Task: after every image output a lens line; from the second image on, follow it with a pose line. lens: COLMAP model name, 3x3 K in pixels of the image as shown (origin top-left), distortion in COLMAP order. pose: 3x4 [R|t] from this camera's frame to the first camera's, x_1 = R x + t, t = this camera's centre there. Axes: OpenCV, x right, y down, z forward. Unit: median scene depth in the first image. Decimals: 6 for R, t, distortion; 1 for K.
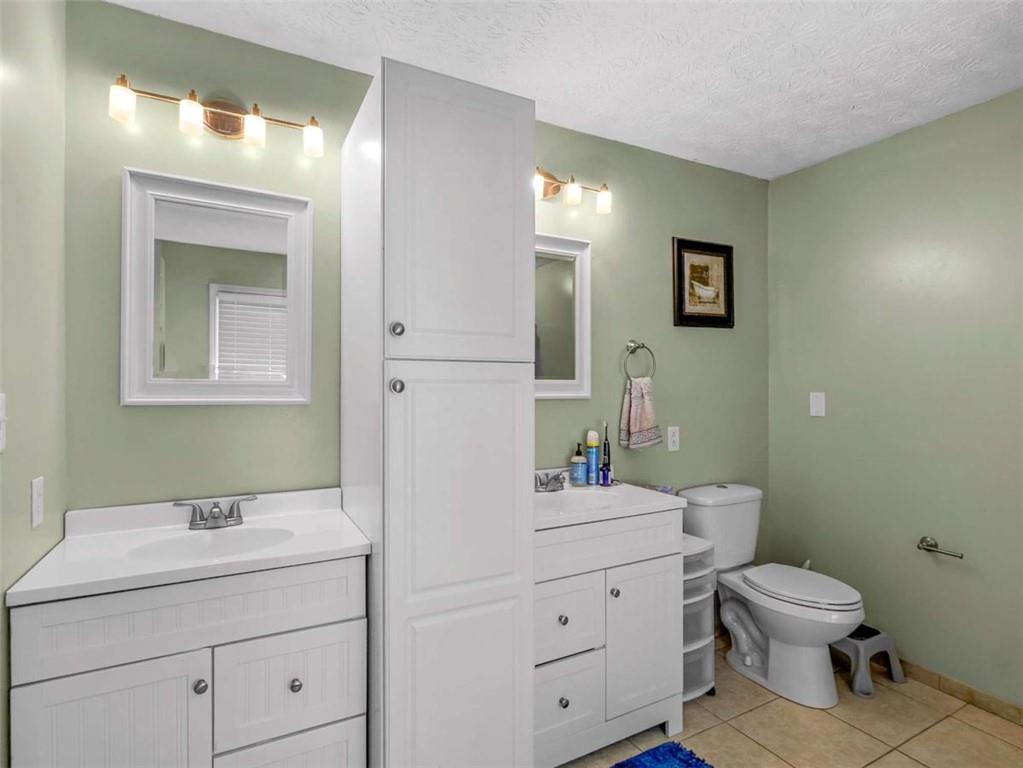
lens RADIAL K [[516.1, 0, 511.5], [0, 516.1, 384.0], [0, 0, 1]] dist [-0.042482, 0.000356]
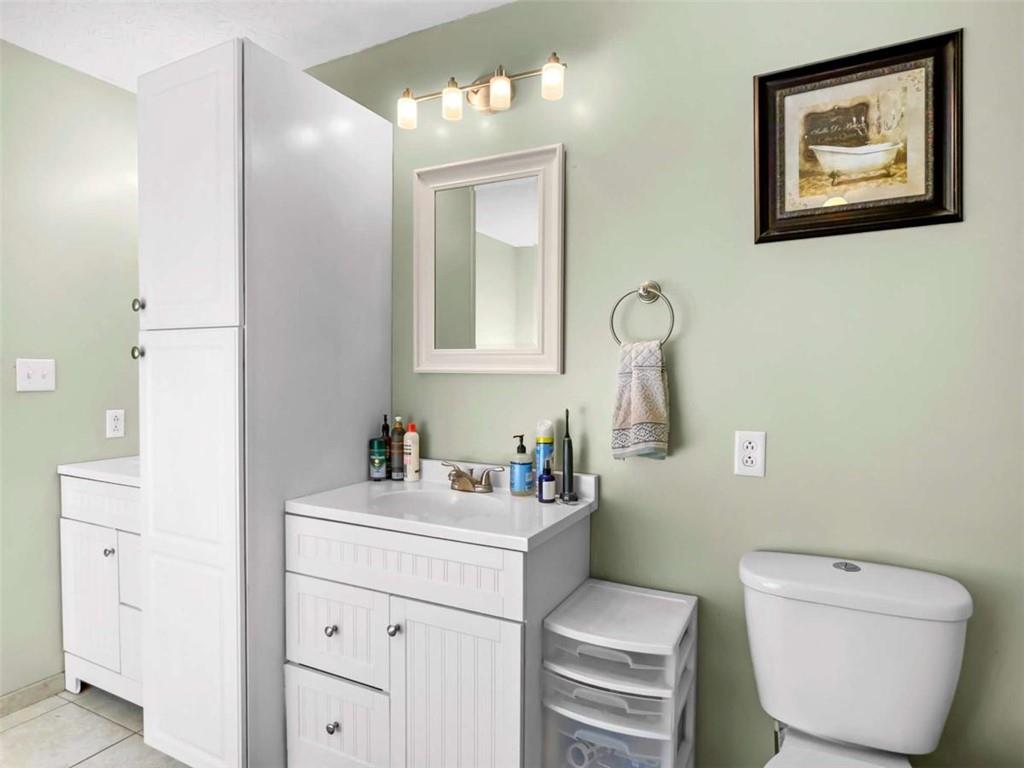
lens RADIAL K [[628.1, 0, 510.9], [0, 628.1, 373.2], [0, 0, 1]] dist [0.001717, 0.000526]
pose [[0.583881, 0.019233, -0.811611, 0.673312], [0.001581, 0.999691, 0.024827, 0.005828], [0.811838, -0.015779, 0.583670, 0.390764]]
